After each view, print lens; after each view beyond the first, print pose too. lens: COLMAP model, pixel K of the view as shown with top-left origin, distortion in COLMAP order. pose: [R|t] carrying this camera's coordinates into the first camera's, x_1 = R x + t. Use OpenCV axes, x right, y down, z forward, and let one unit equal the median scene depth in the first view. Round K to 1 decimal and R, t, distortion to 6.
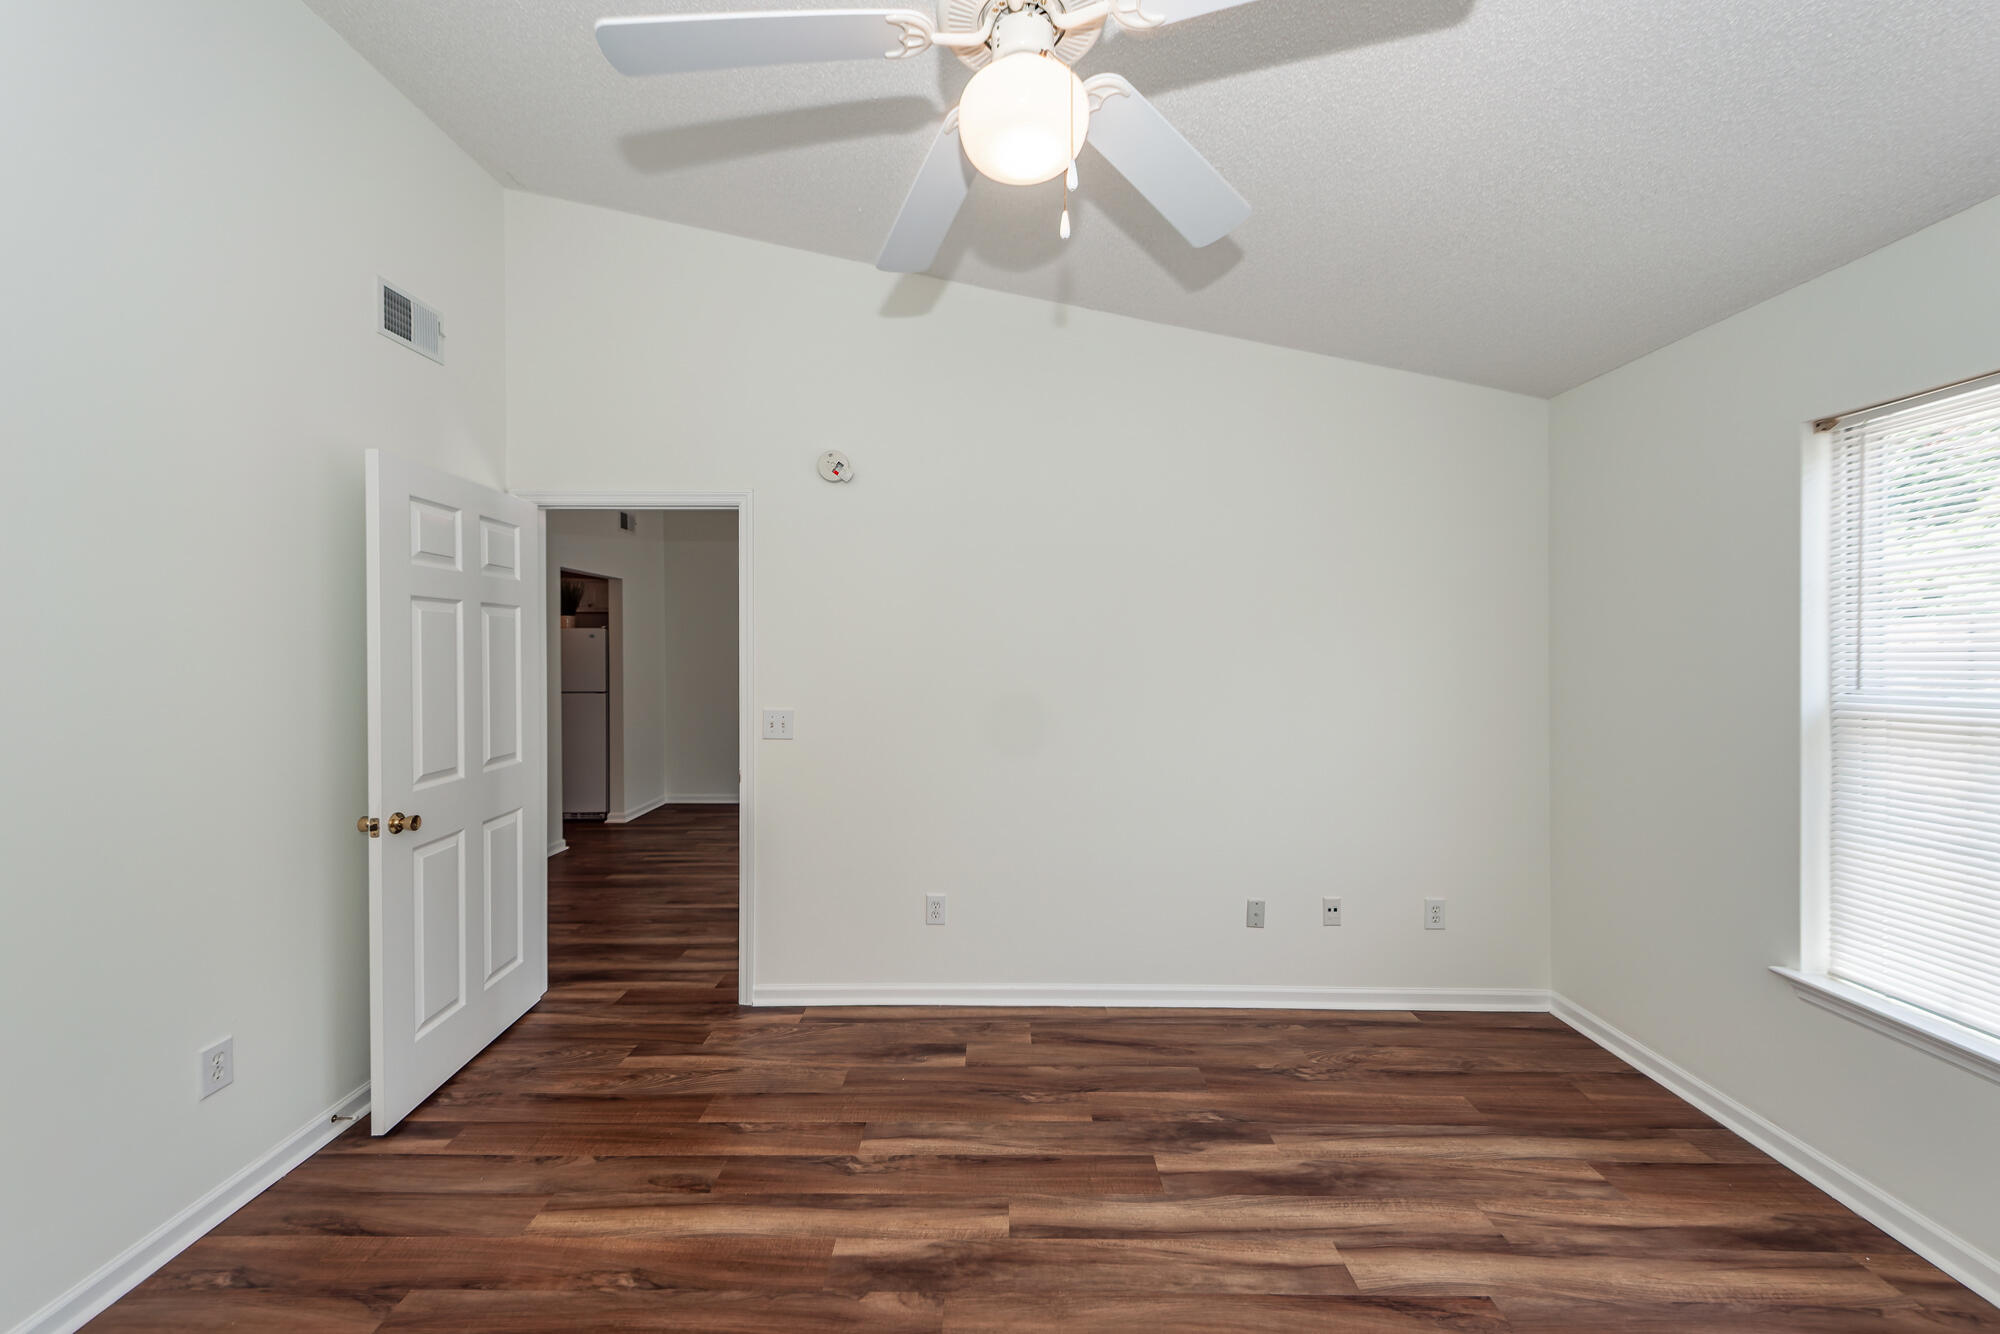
lens RADIAL K [[735.5, 0, 975.9], [0, 735.5, 658.3], [0, 0, 1]] dist [0.023749, -0.011034]
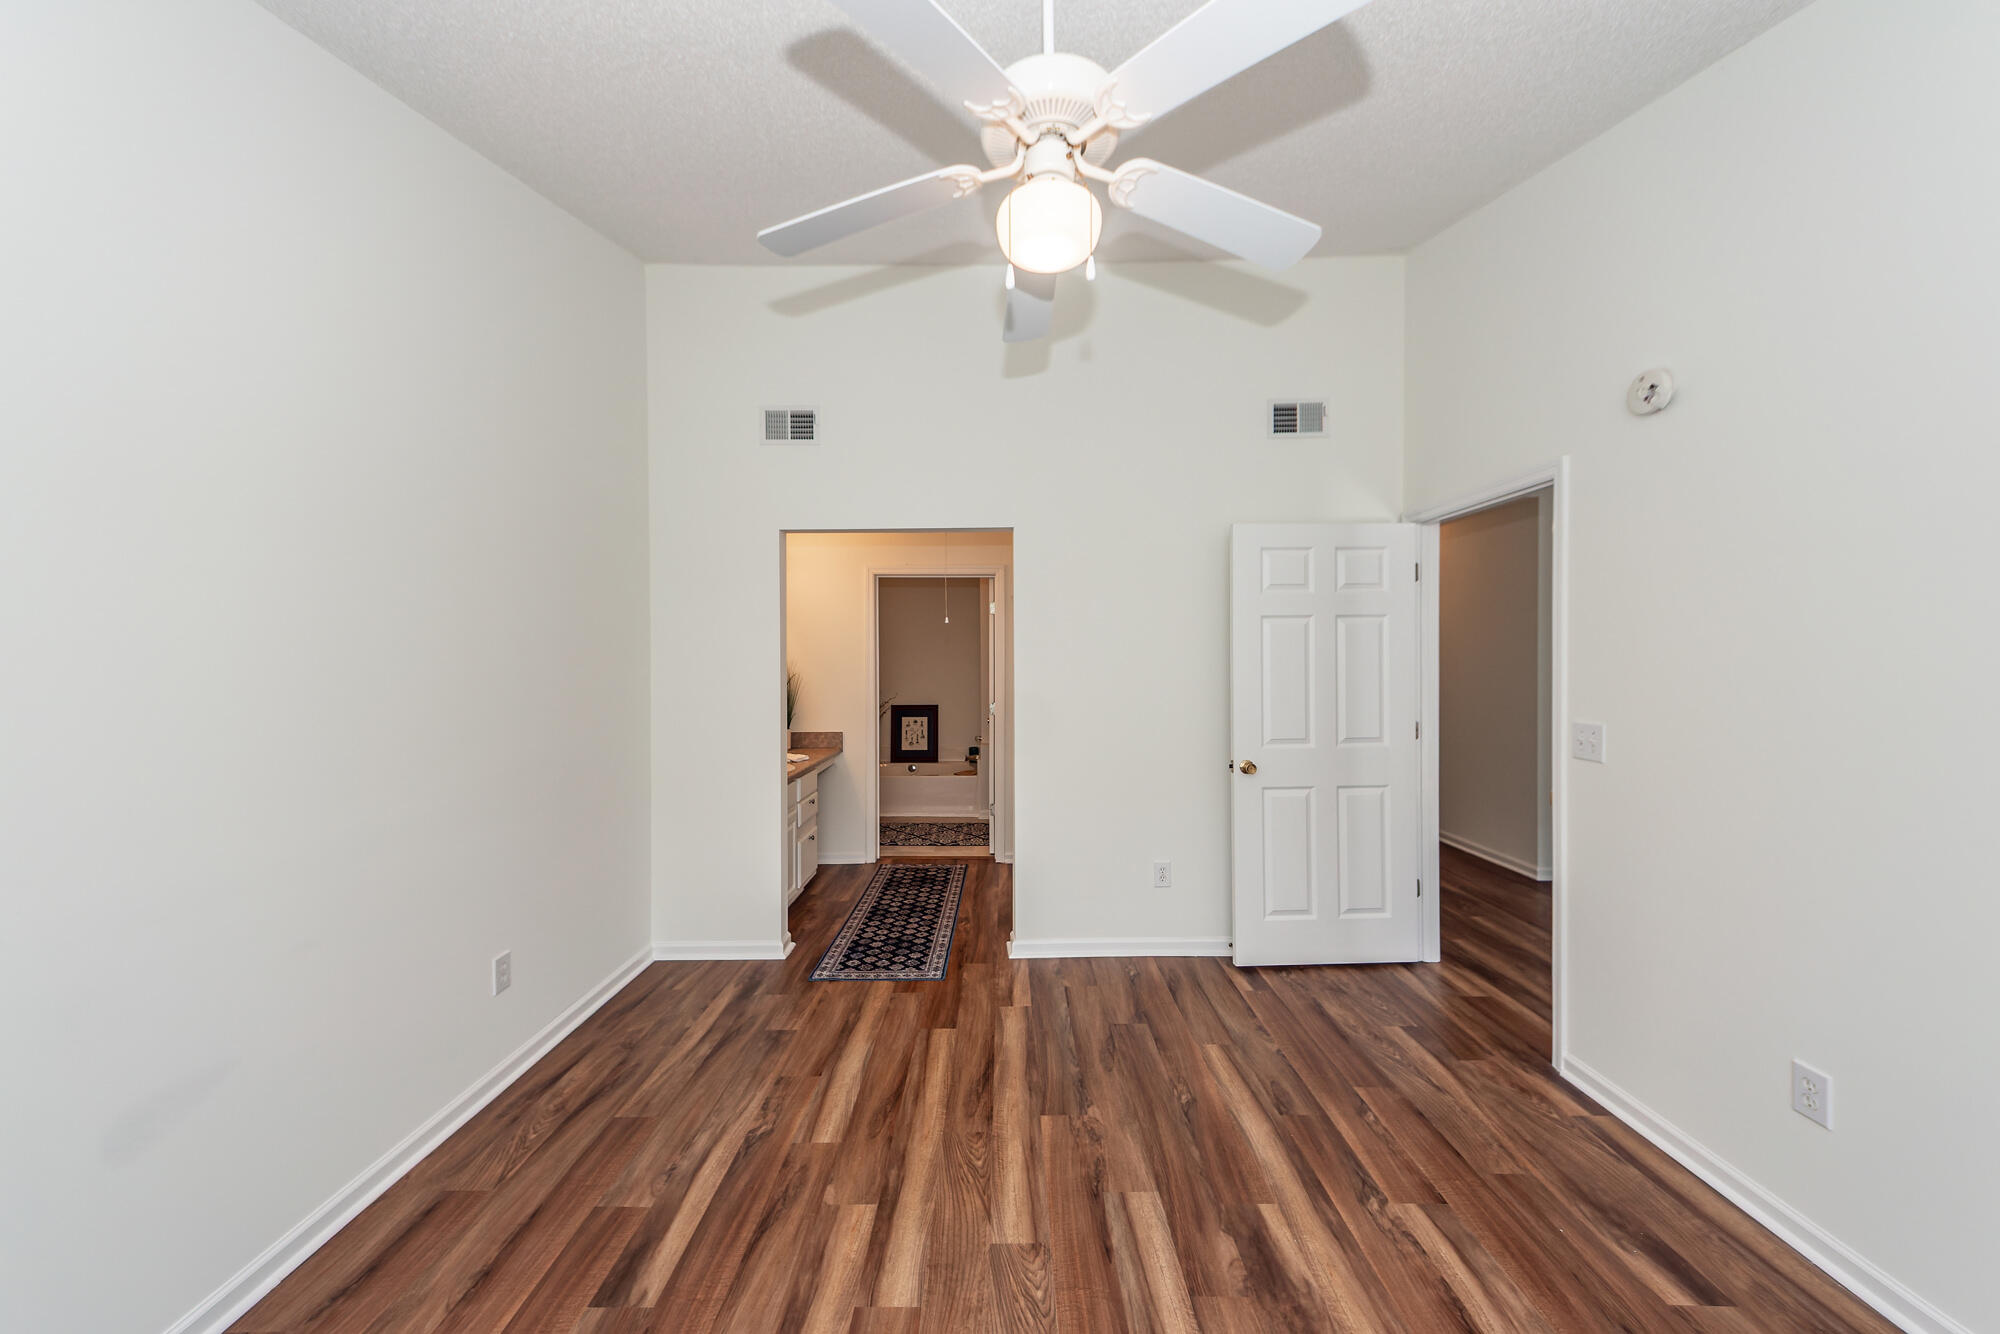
lens RADIAL K [[713.7, 0, 1000.0], [0, 713.7, 667.0], [0, 0, 1]] dist [0.015196, 0.000174]
pose [[0.025981, 0.014064, -0.999564, 0.669261], [-0.003495, 0.999896, 0.013978, -0.000654], [0.999656, 0.003130, 0.026027, 0.467597]]
